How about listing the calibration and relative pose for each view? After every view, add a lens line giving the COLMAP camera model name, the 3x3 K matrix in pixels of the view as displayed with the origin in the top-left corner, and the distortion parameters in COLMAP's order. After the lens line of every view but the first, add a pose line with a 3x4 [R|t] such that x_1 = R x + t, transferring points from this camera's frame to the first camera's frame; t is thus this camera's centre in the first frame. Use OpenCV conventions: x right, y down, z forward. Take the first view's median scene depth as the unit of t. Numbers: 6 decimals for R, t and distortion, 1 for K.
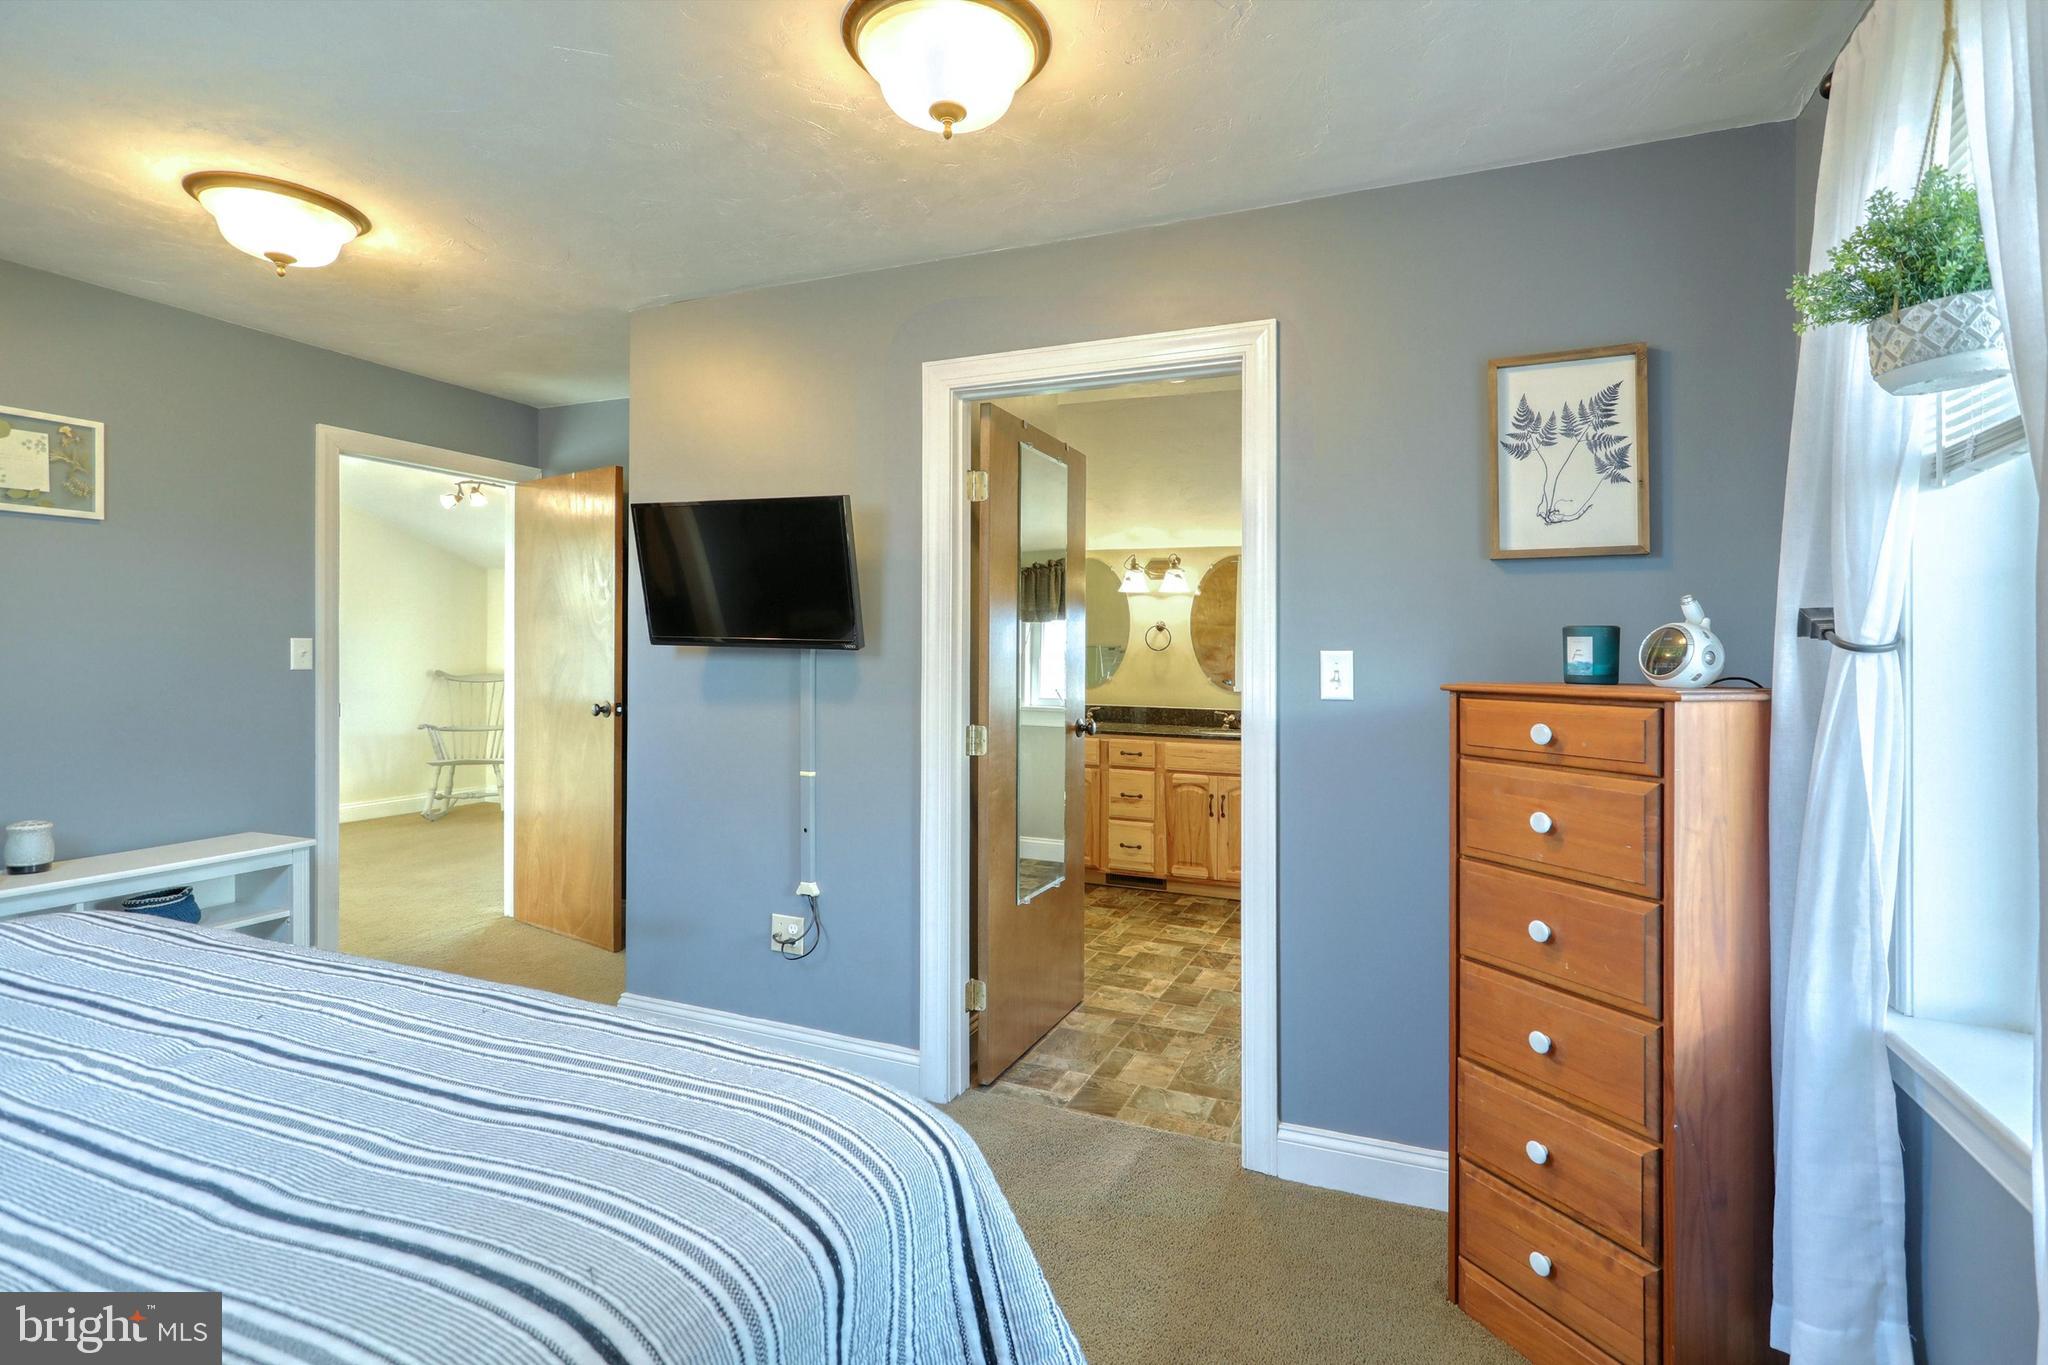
lens RADIAL K [[970.3, 0, 1025.6], [0, 970.3, 675.0], [0, 0, 1]] dist [0.003095, 0.002819]
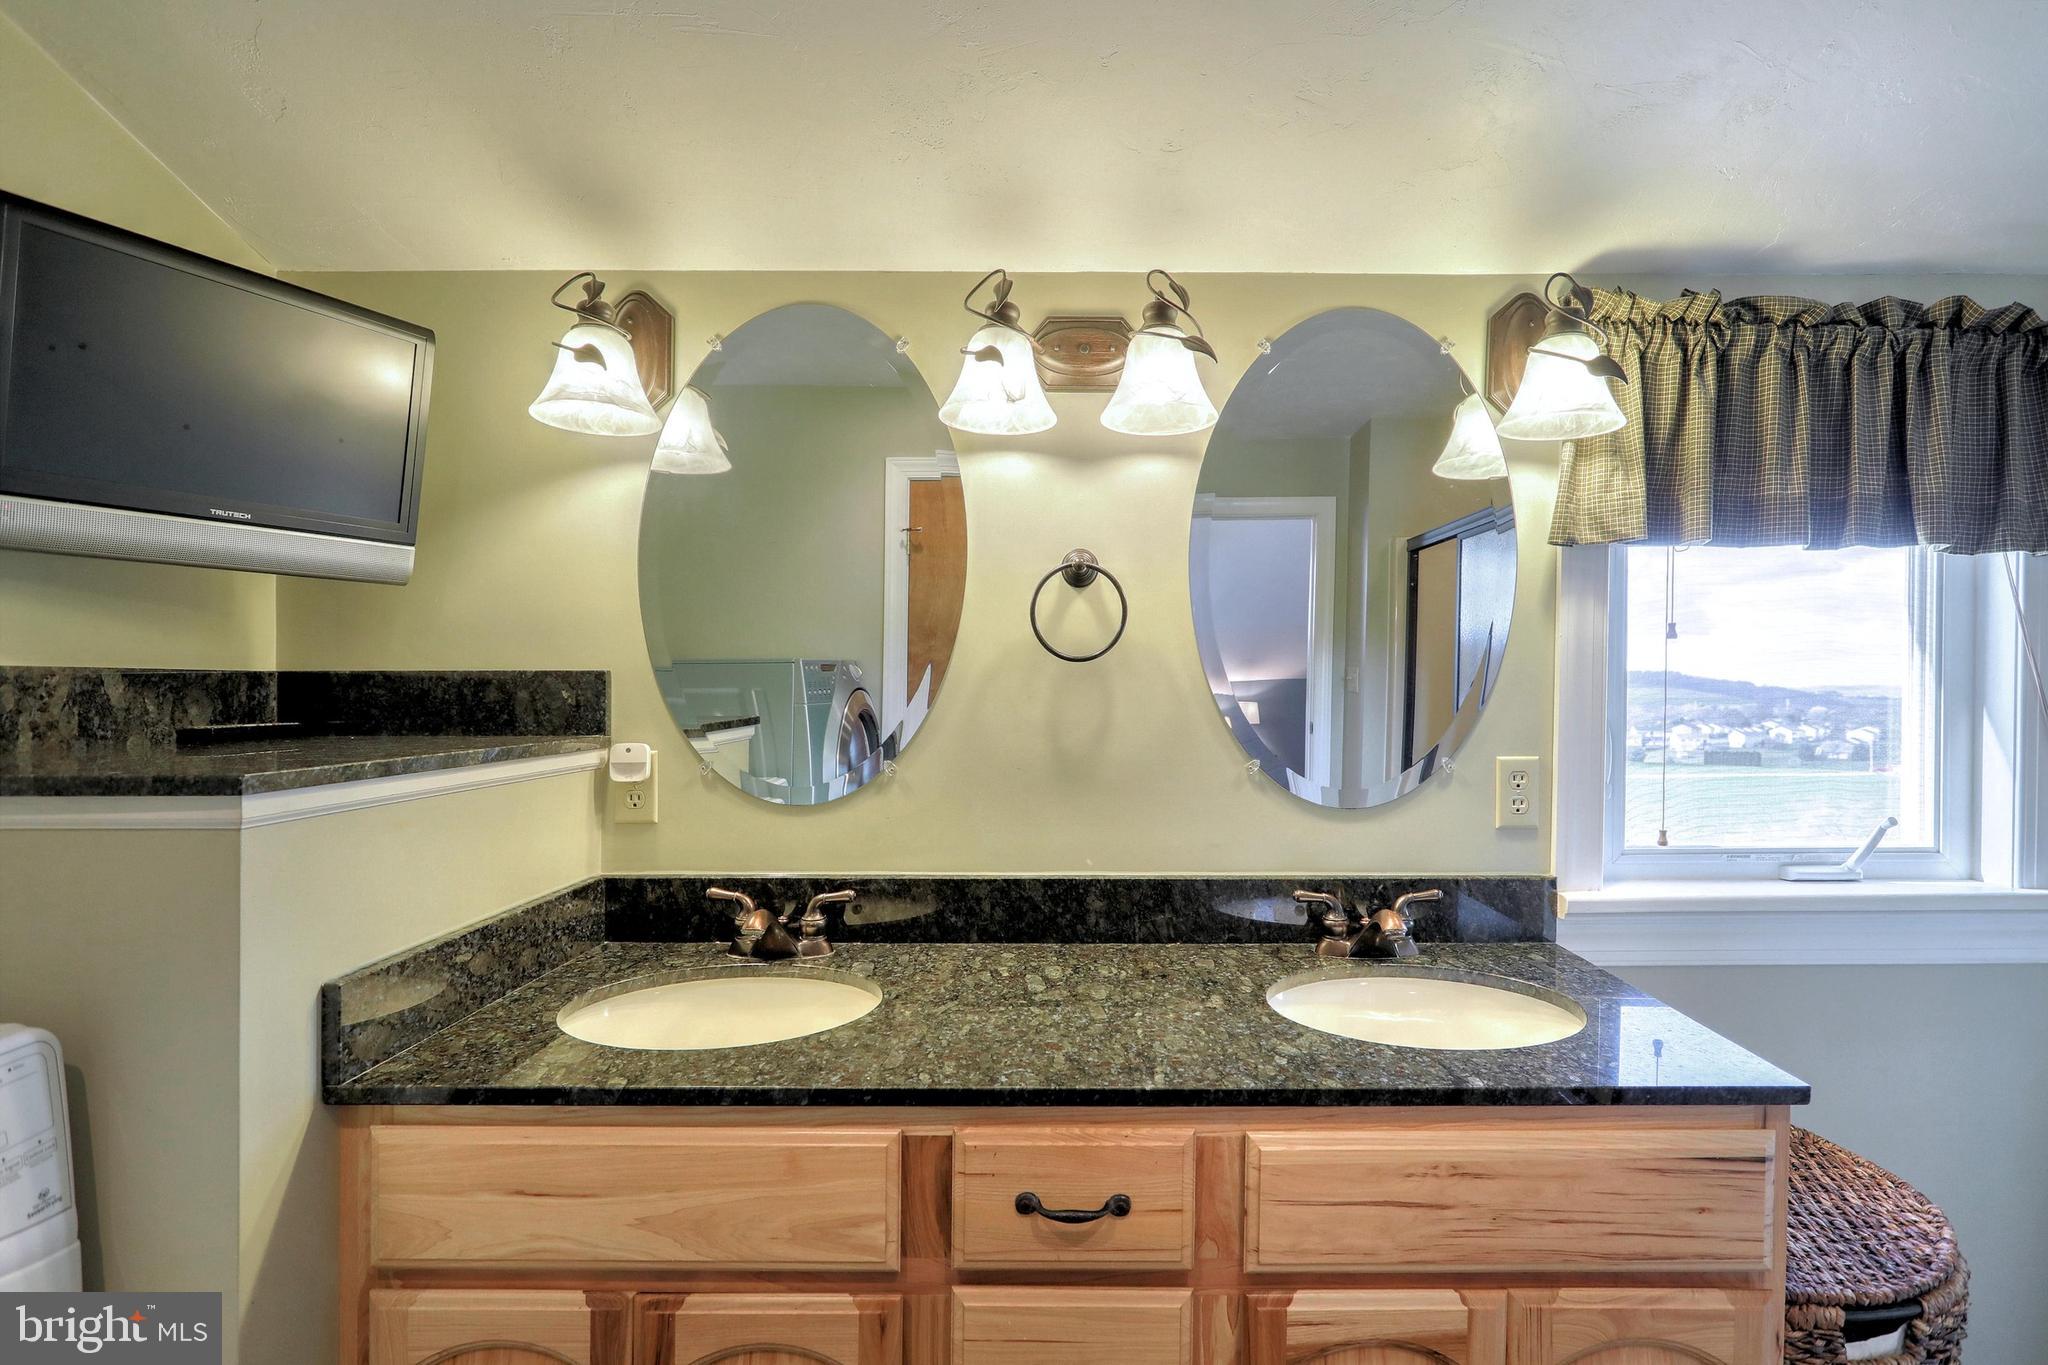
lens RADIAL K [[970.3, 0, 1020.5], [0, 970.3, 683.6], [0, 0, 1]] dist [0.003095, 0.002819]
pose [[0.924827, 0.010207, 0.380250, 0.023920], [-0.011145, 0.999938, 0.000265, -0.019054], [-0.380224, -0.004483, 0.924884, 0.770819]]
